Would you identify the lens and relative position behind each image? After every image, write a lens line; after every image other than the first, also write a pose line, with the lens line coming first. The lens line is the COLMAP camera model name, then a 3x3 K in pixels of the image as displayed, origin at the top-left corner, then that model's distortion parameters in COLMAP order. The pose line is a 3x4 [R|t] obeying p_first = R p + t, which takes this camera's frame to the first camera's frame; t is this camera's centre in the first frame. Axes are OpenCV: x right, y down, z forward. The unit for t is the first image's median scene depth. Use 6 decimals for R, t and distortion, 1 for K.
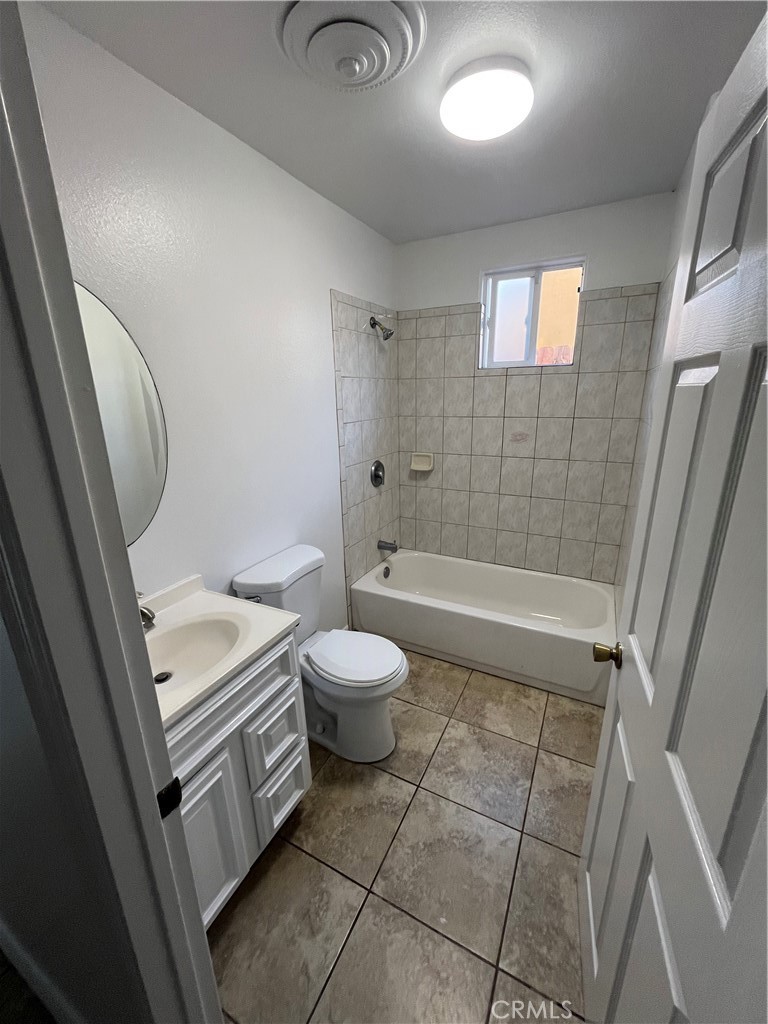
lens RADIAL K [[412.3, 0, 389.2], [0, 412.3, 506.6], [0, 0, 1]] dist [0.000660, -0.000143]
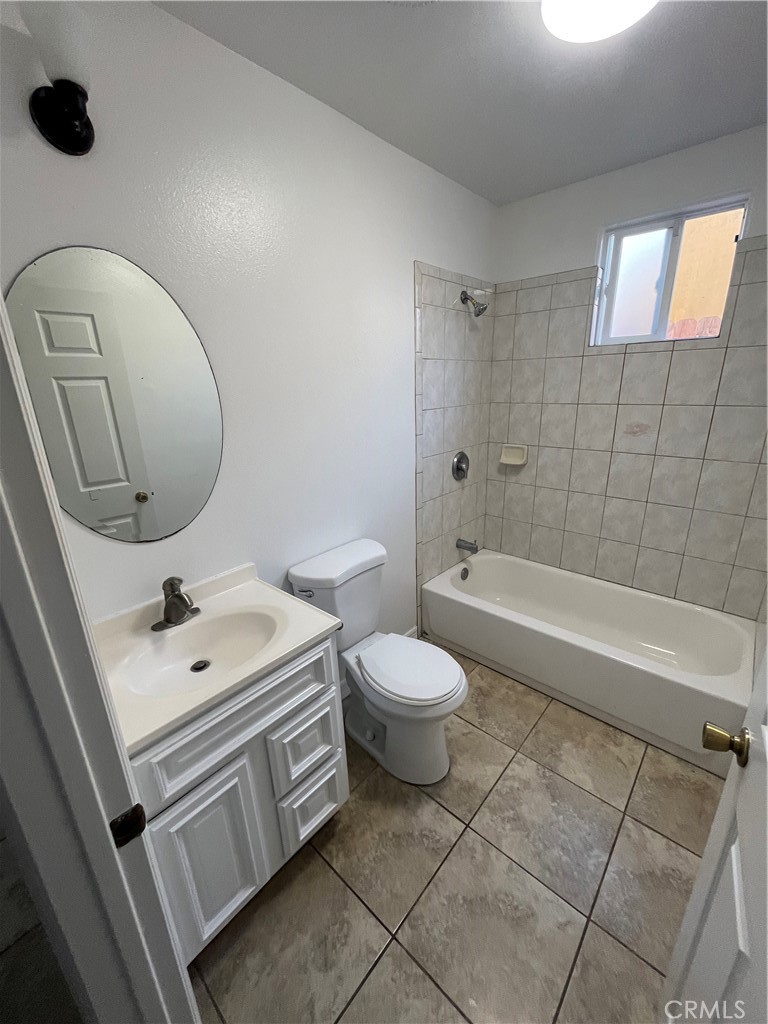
lens RADIAL K [[412.3, 0, 388.9], [0, 412.3, 507.0], [0, 0, 1]] dist [0.000660, -0.000143]
pose [[0.967121, 0.066903, -0.245359, 0.068021], [-0.059758, 0.997547, 0.036460, -0.018562], [0.247196, -0.020599, 0.968746, 0.104513]]
